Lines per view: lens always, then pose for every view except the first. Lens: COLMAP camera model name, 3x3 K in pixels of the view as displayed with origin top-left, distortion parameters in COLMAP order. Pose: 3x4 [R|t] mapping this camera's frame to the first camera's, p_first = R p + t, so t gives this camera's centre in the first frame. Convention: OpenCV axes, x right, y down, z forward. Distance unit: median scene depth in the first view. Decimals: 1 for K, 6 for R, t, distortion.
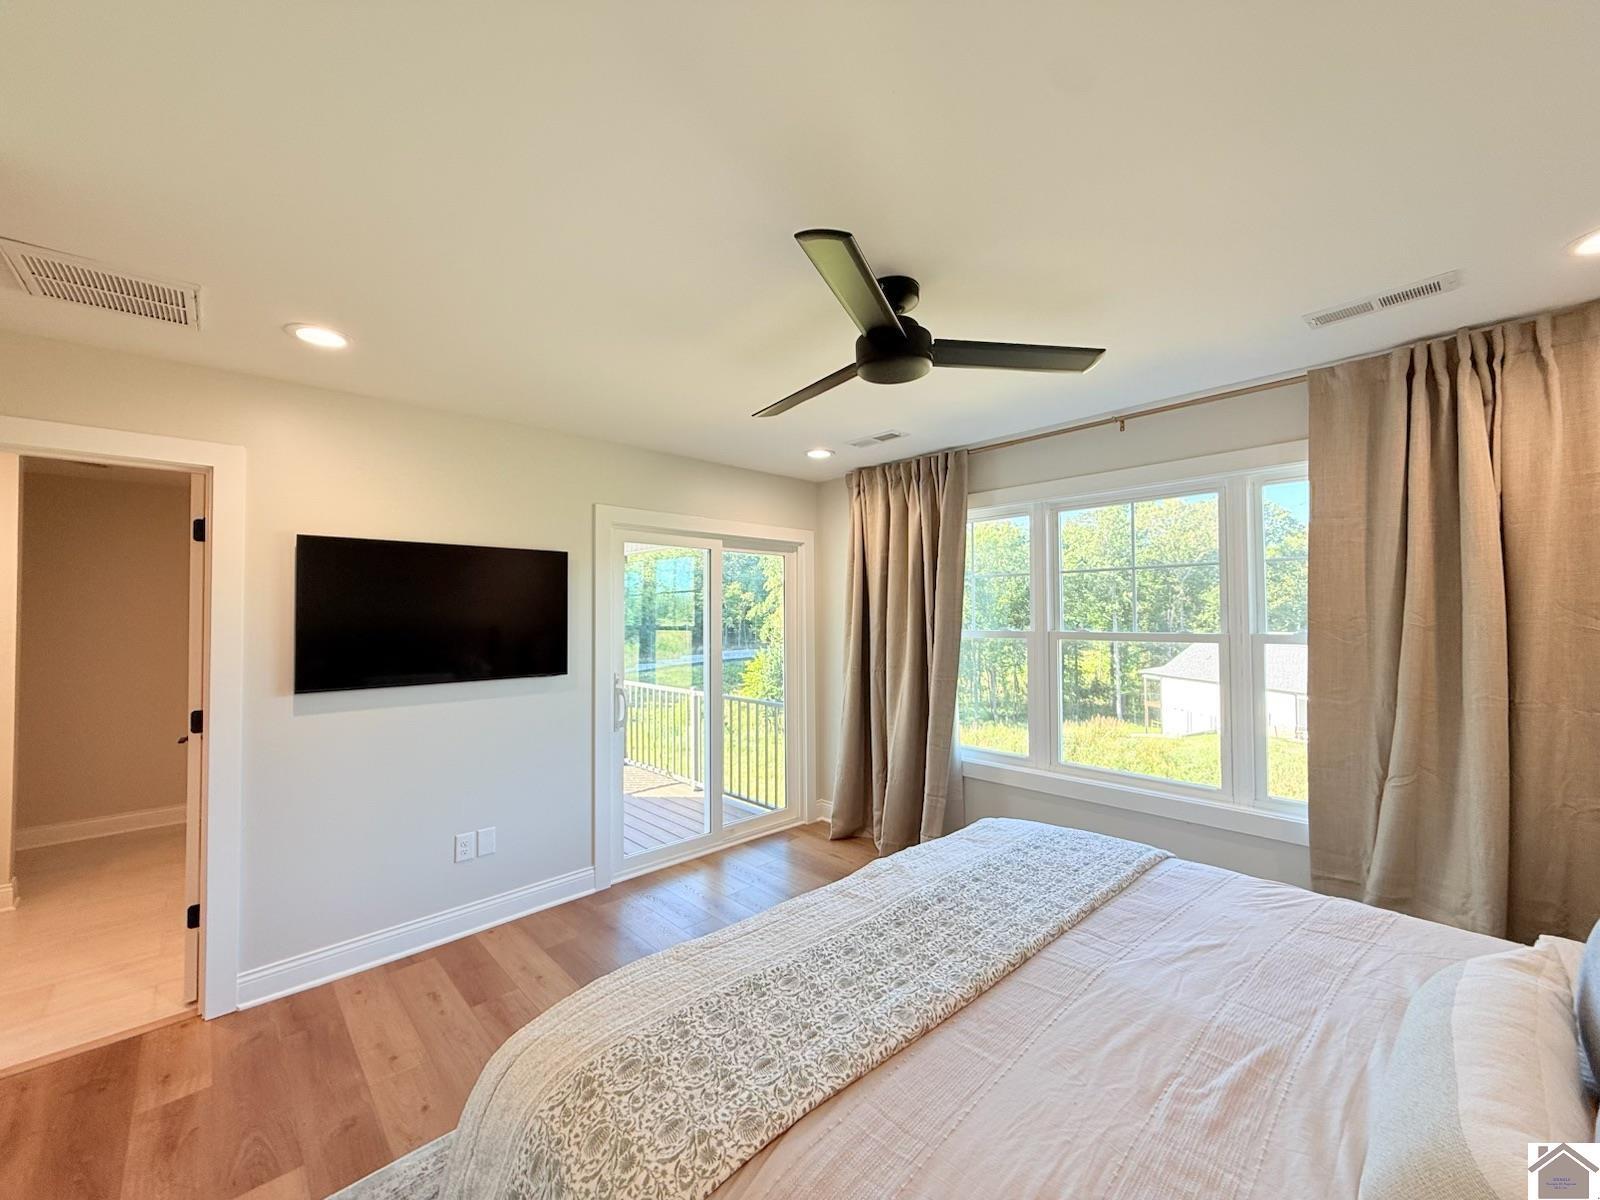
lens RADIAL K [[635.1, 0, 800.0], [0, 635.1, 600.0], [0, 0, 1]] dist [0.000084, 0.000052]
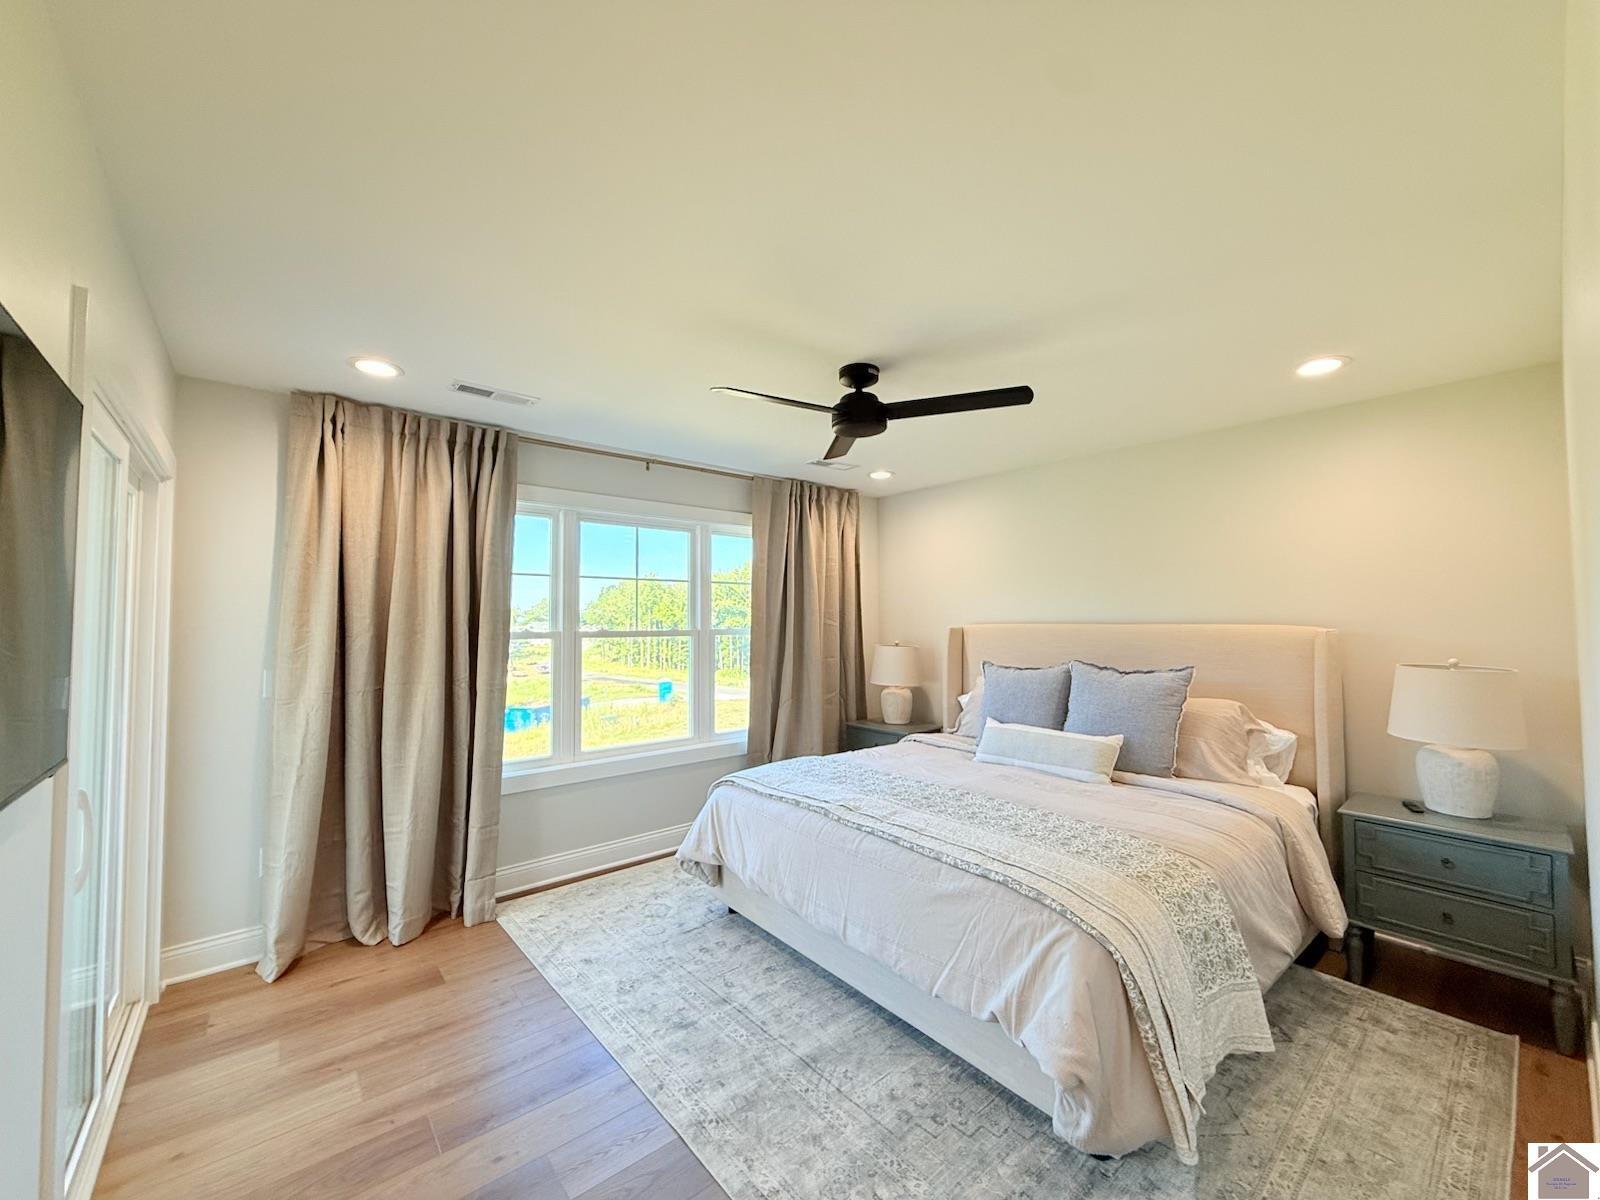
lens RADIAL K [[666.6, 0, 800.0], [0, 666.6, 600.0], [0, 0, 1]] dist [-0.000497, -0.000047]
pose [[0.033576, 0.020642, 0.999223, -0.716881], [-0.034721, 0.999207, -0.019475, 0.004262], [-0.998833, -0.034040, 0.034266, 0.588347]]
